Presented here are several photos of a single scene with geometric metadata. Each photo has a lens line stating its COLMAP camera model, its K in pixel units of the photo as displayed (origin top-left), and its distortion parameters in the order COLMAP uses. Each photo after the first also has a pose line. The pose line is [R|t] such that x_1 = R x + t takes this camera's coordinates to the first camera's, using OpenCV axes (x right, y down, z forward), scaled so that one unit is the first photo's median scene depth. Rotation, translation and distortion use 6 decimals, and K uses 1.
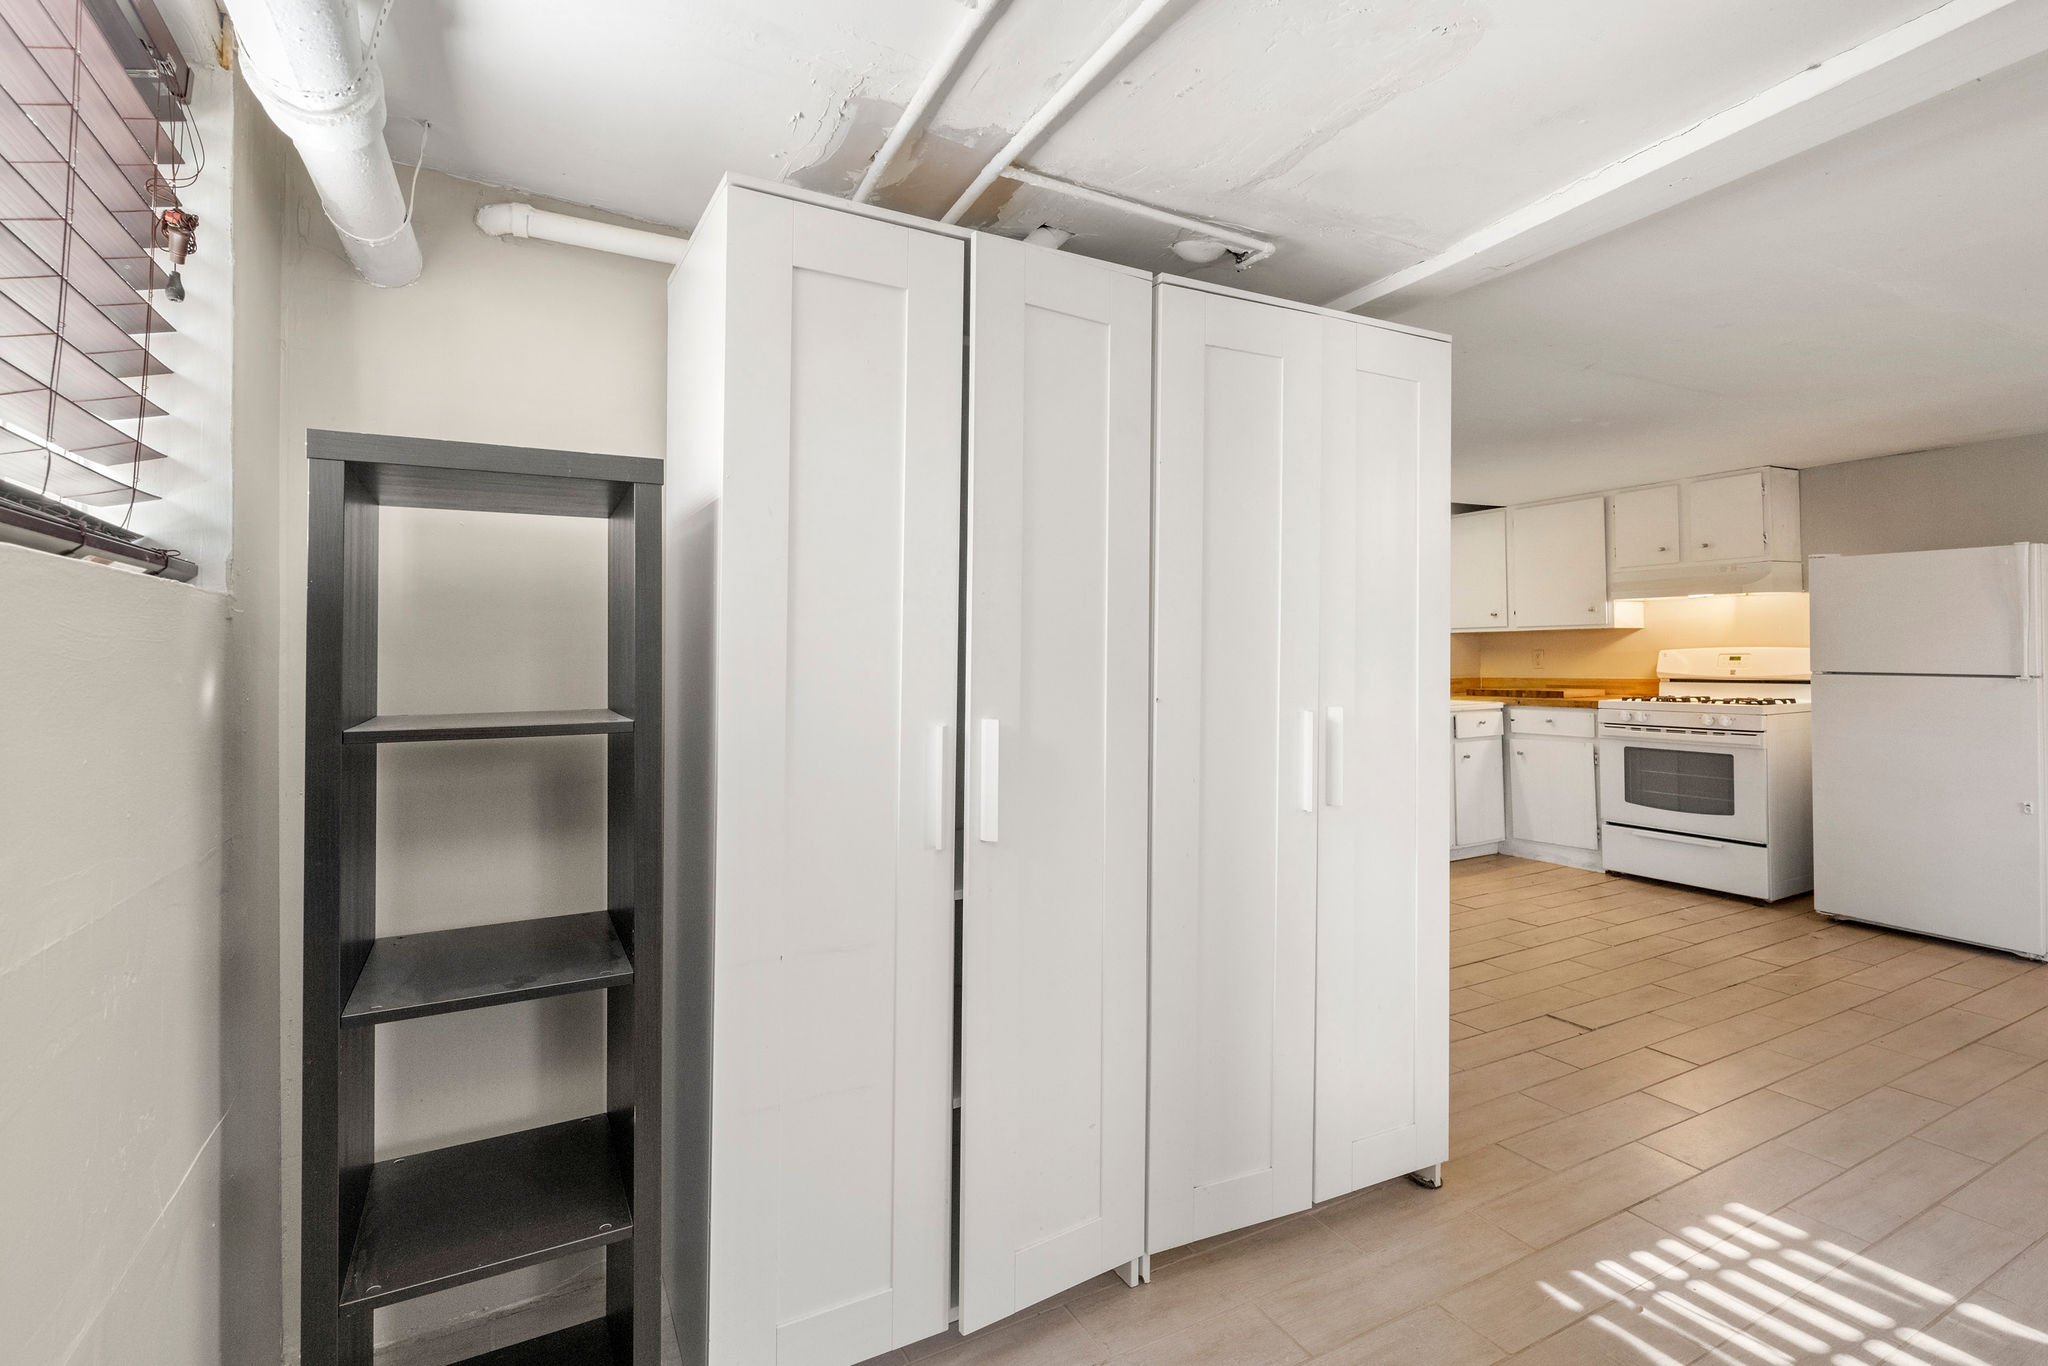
lens RADIAL K [[956.4, 0, 1031.6], [0, 956.4, 650.7], [0, 0, 1]] dist [0.000407, 0.000083]
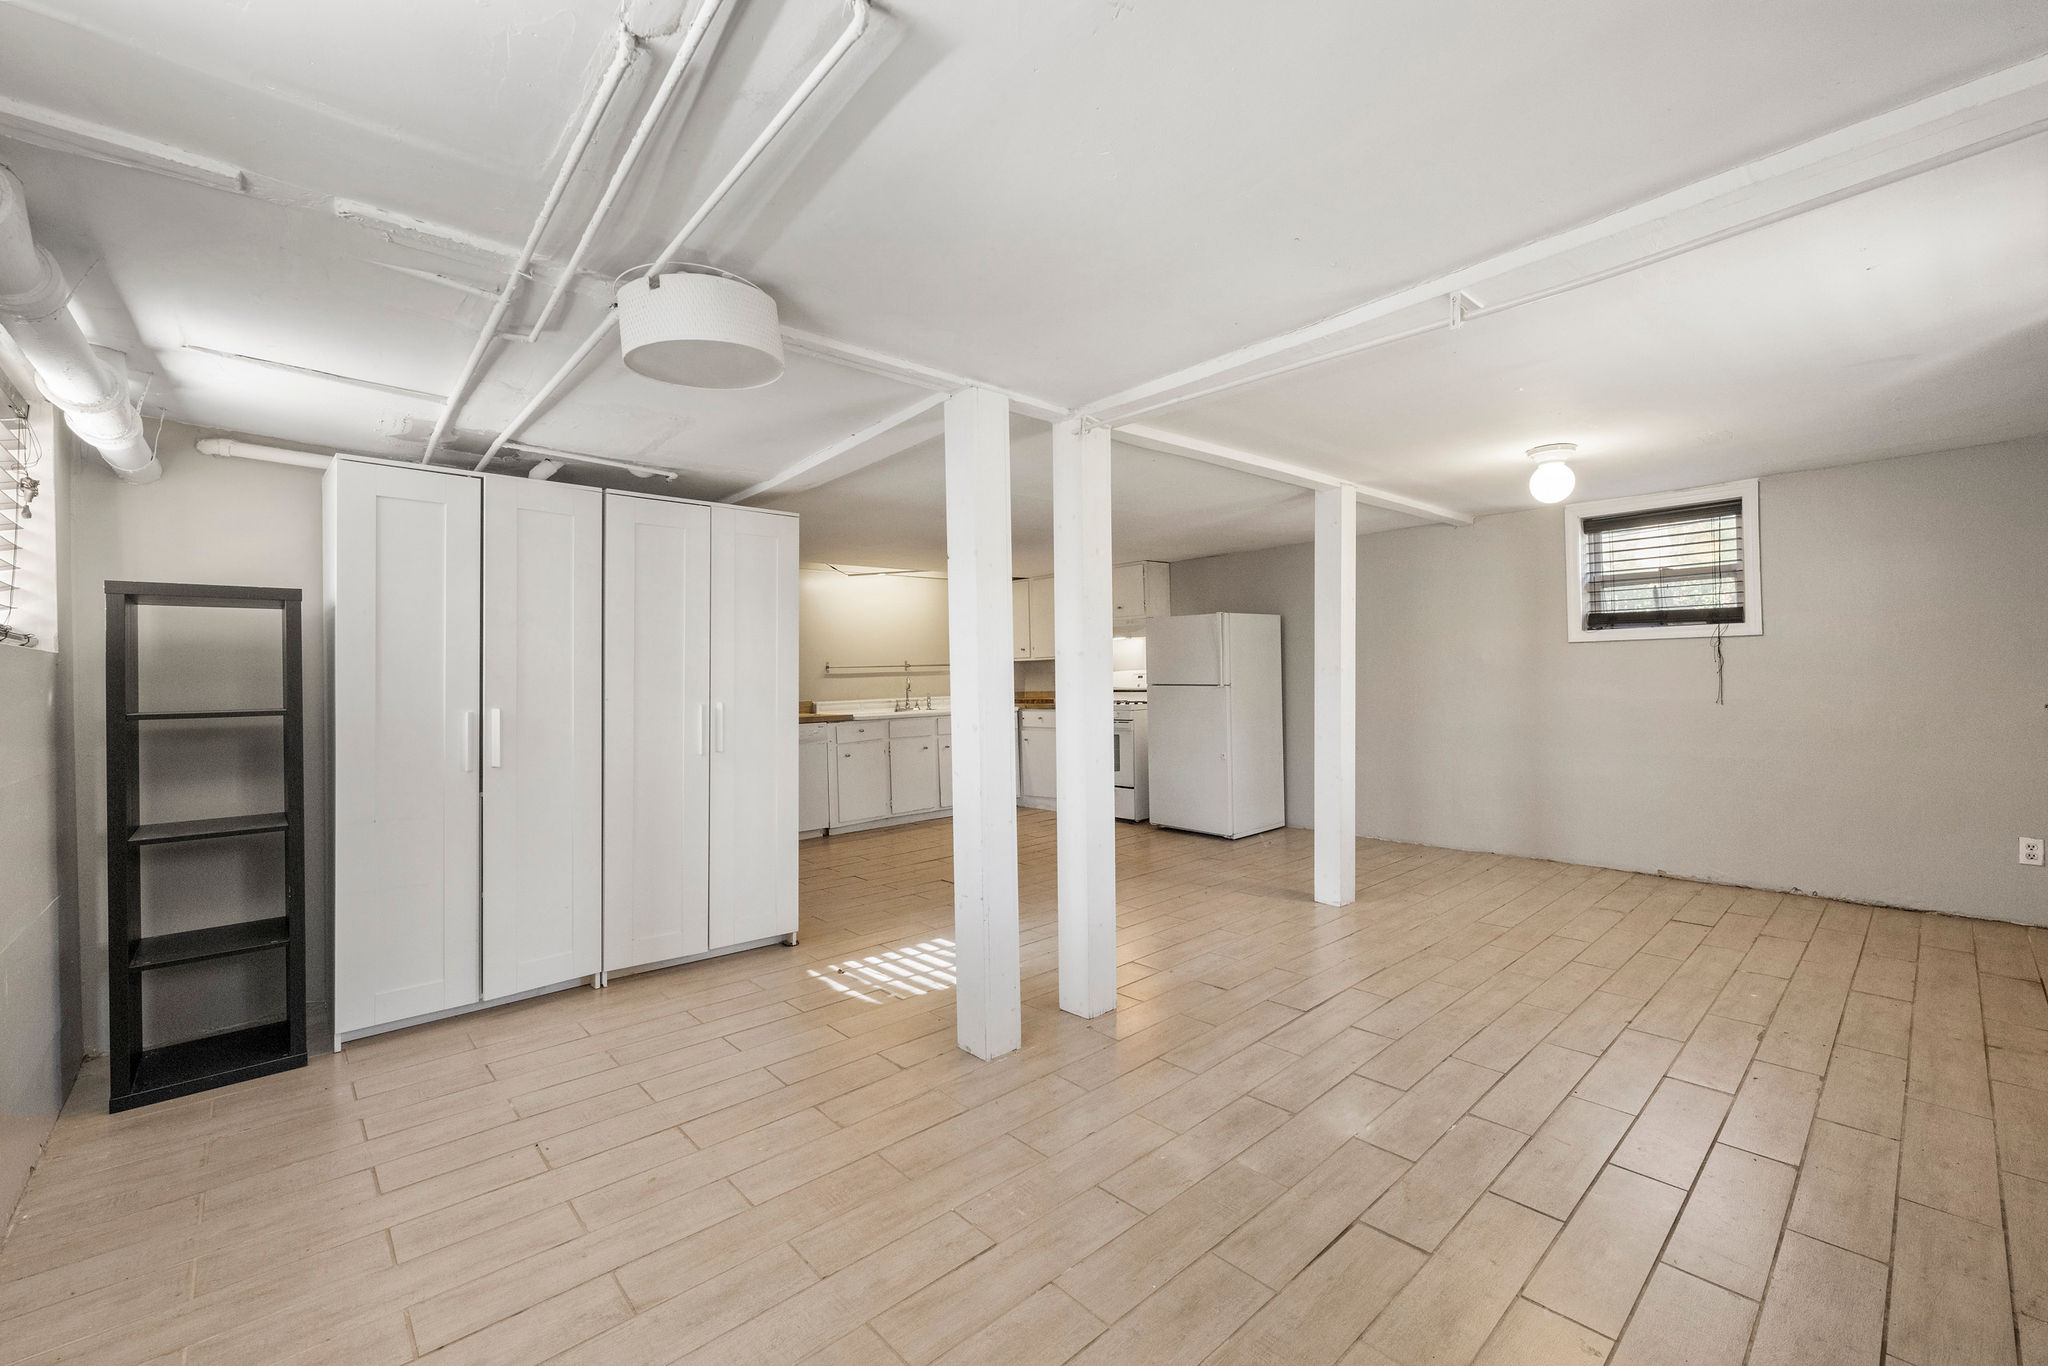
lens RADIAL K [[834.2, 0, 1024.0], [0, 834.2, 683.0], [0, 0, 1]] dist [0.000471, -0.000269]
pose [[0.970725, -0.011545, 0.239914, 0.586791], [0.009393, 0.999905, 0.010111, 0.006700], [-0.240008, -0.007561, 0.970741, -0.963611]]
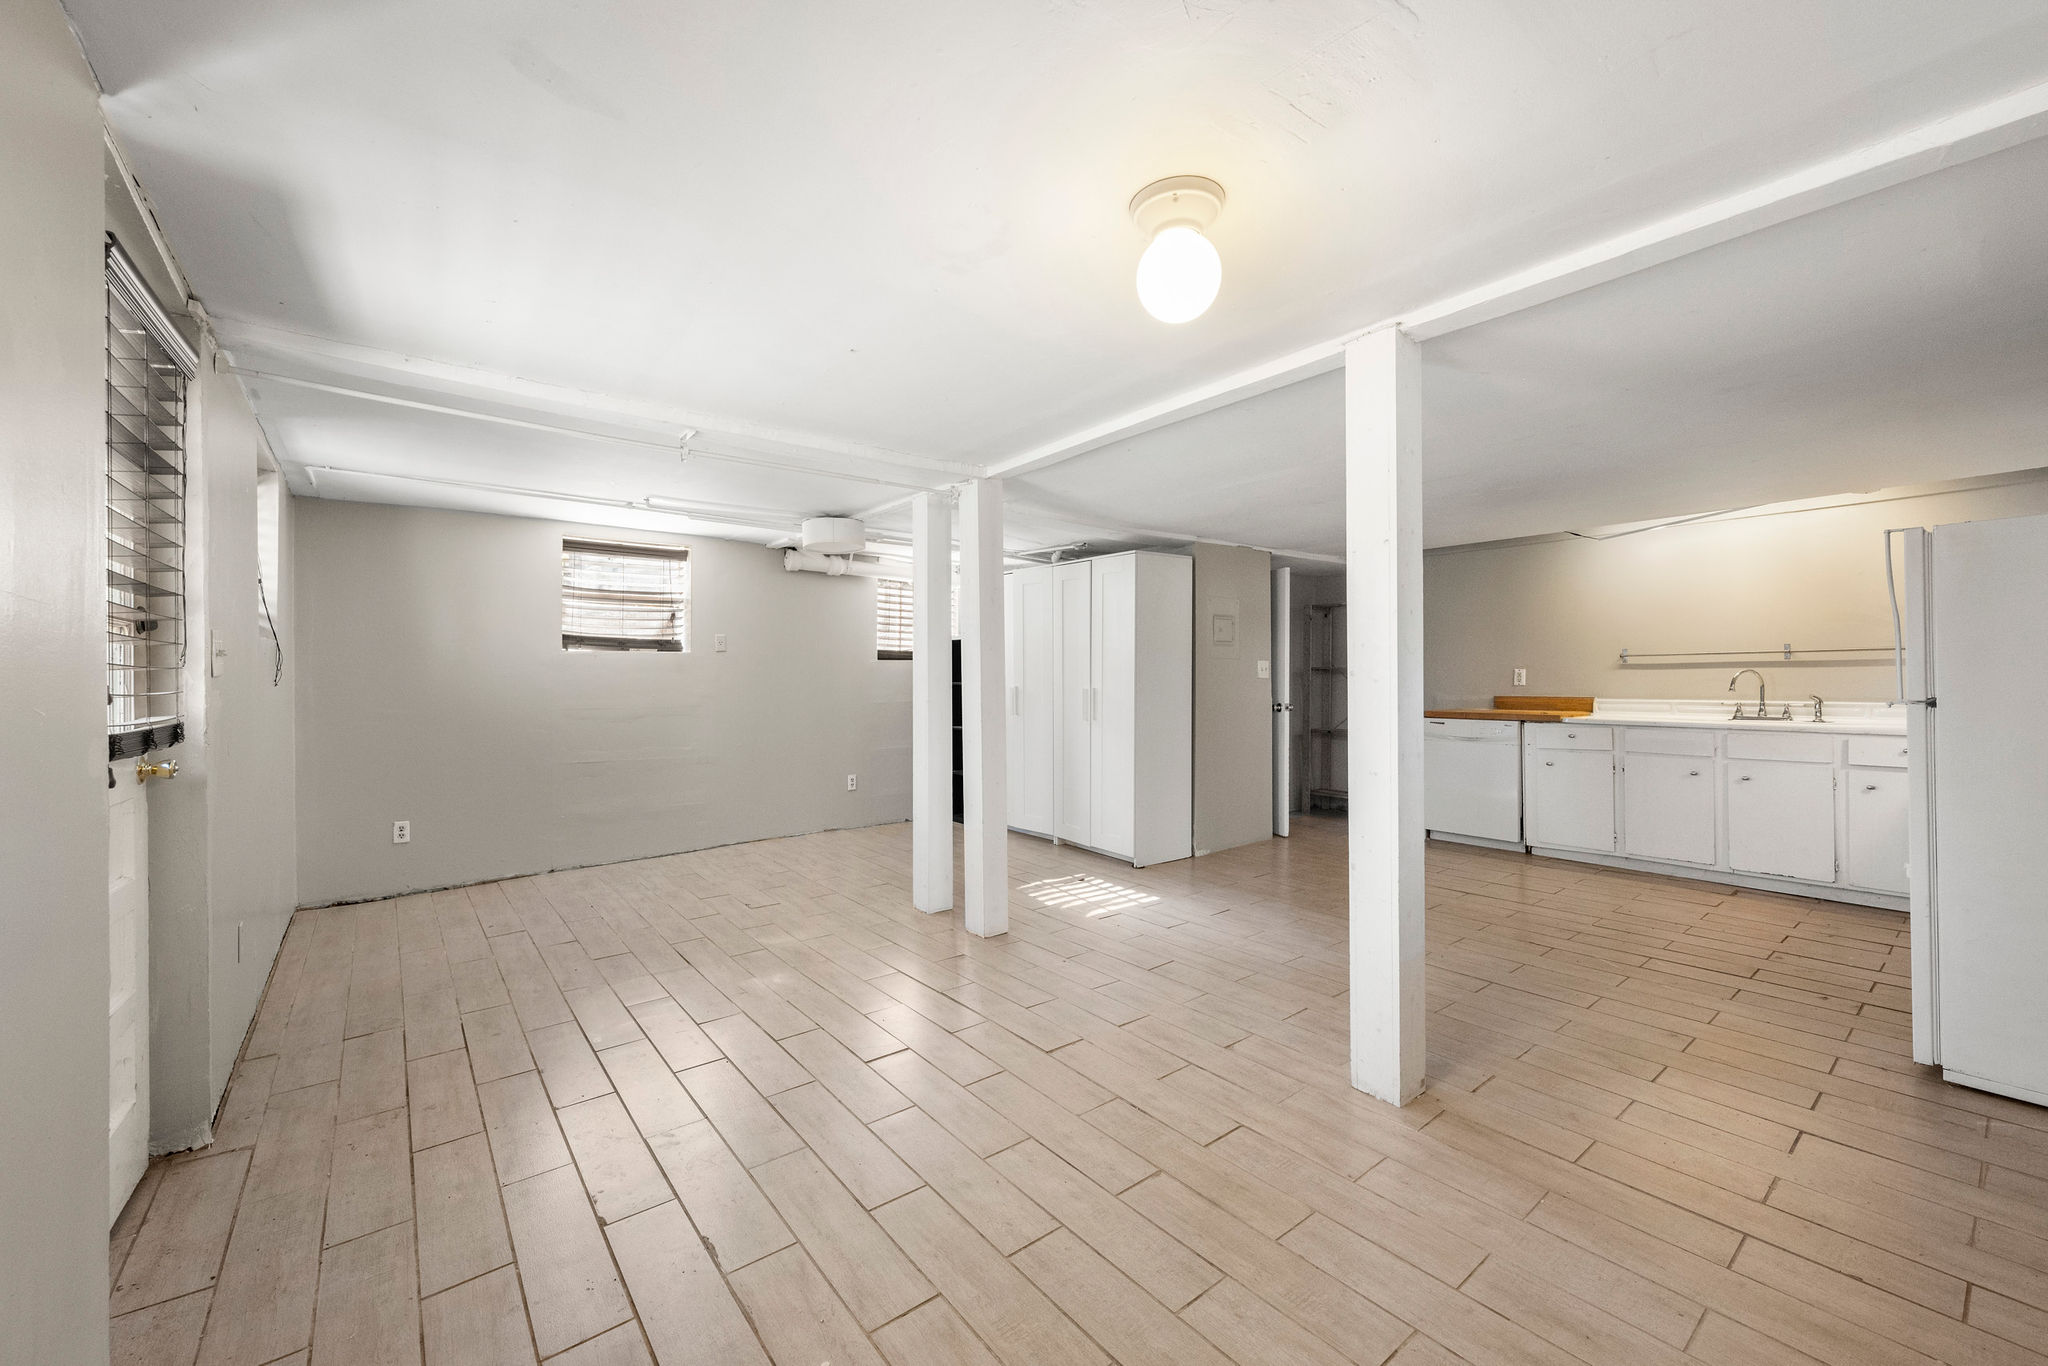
lens RADIAL K [[798.0, 0, 1024.0], [0, 798.0, 683.0], [0, 0, 1]] dist [-0.001900, -0.000135]
pose [[0.182364, 0.019680, -0.983034, 3.193063], [0.007212, 0.999746, 0.021353, -0.015286], [0.983205, -0.010984, 0.182176, 0.363613]]
